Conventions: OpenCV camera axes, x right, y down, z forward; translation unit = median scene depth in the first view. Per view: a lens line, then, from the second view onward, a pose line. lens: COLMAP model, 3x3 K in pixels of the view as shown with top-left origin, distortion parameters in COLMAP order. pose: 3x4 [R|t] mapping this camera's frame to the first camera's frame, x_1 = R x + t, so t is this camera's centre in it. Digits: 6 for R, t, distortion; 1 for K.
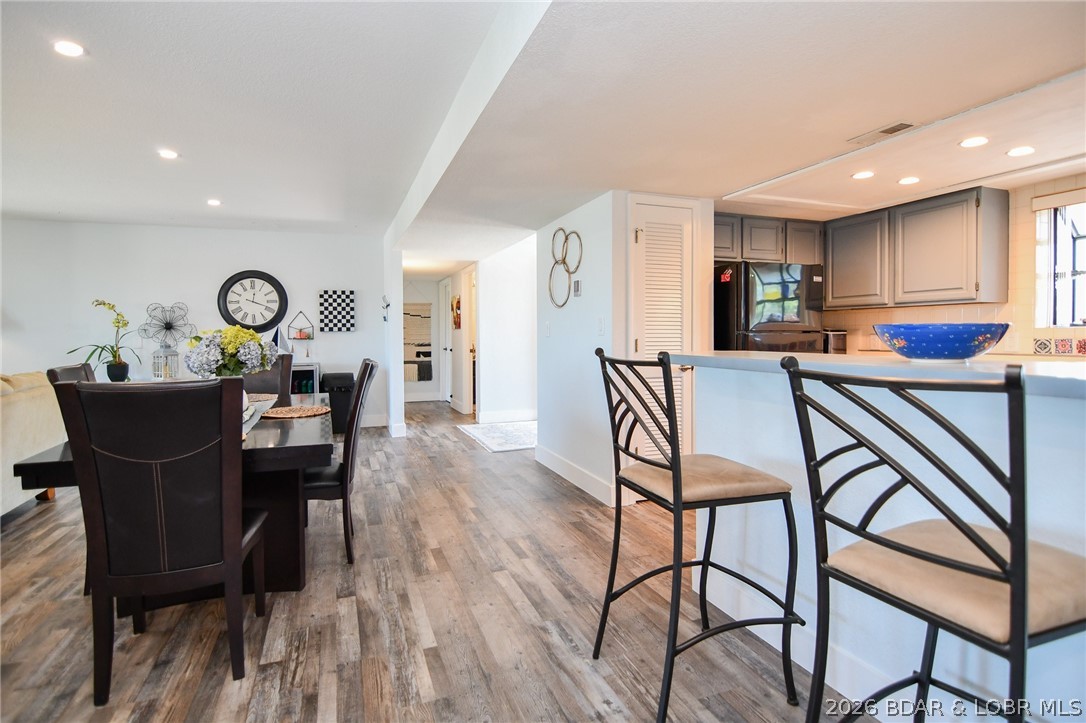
lens RADIAL K [[528.1, 0, 526.6], [0, 528.1, 345.4], [0, 0, 1]] dist [-0.011545, -0.007022]
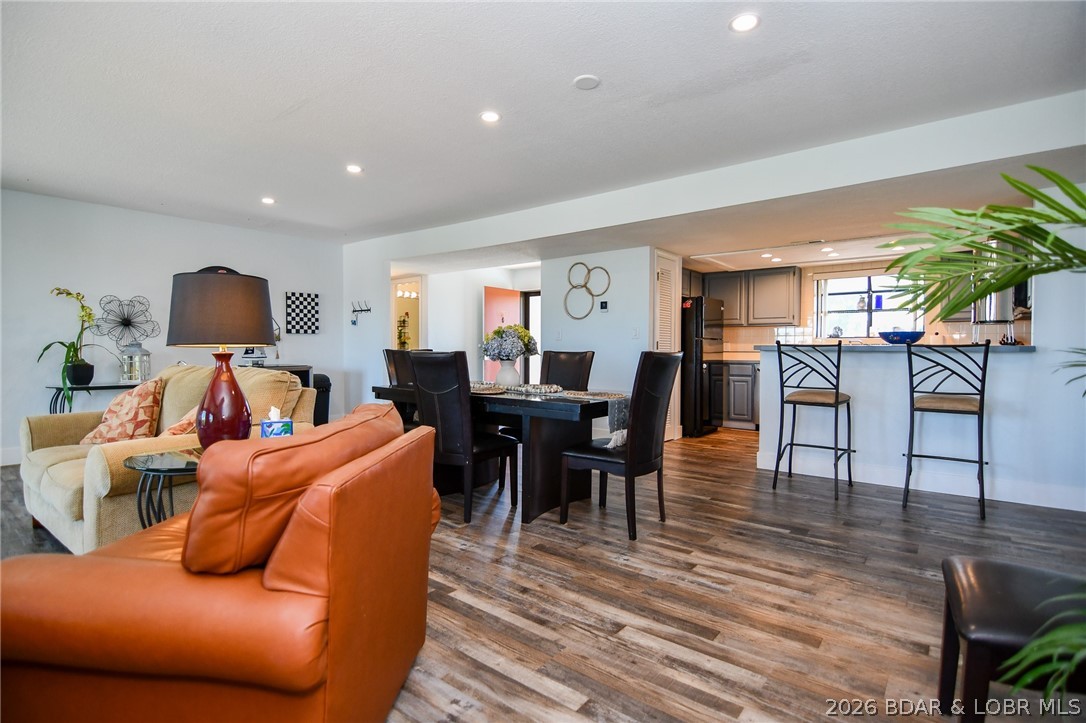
lens RADIAL K [[528.1, 0, 522.5], [0, 528.1, 355.9], [0, 0, 1]] dist [-0.011545, -0.007022]
pose [[0.862652, 0.003967, 0.505782, -0.841815], [-0.000895, 0.999980, -0.006315, 0.037271], [-0.505797, 0.004995, 0.862638, -0.140444]]
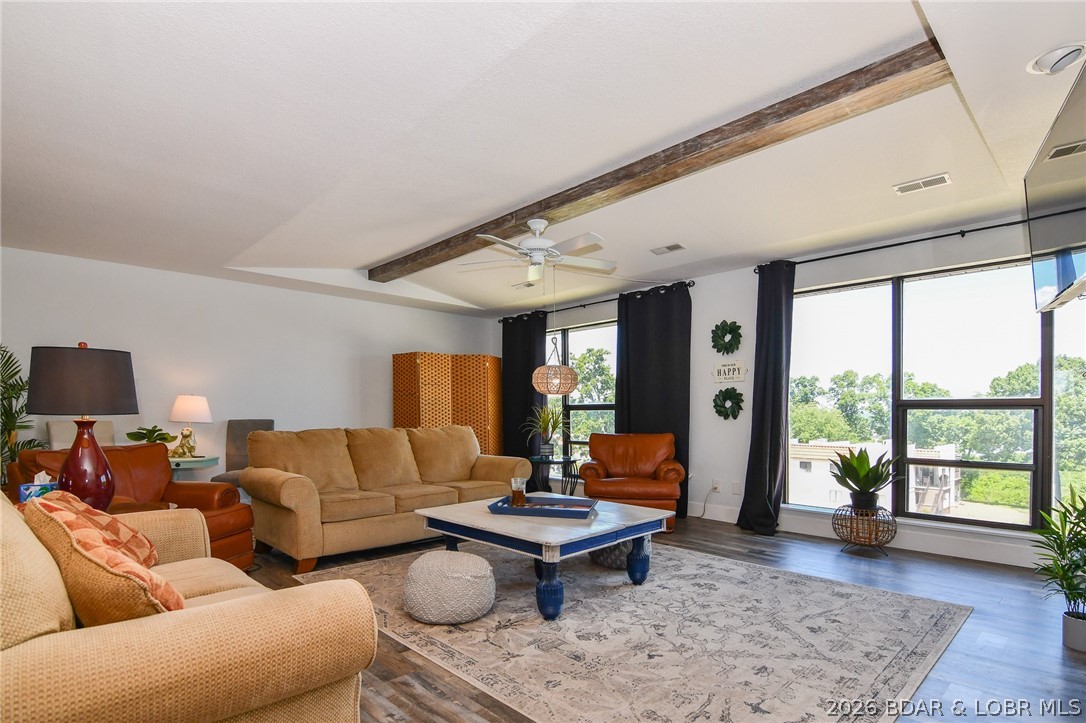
lens RADIAL K [[528.1, 0, 536.1], [0, 528.1, 420.0], [0, 0, 1]] dist [-0.011545, -0.007022]
pose [[-0.926490, 0.010713, -0.376166, -1.059115], [-0.002518, 0.999396, 0.034663, 0.007658], [0.376310, 0.033062, -0.925904, 1.213867]]
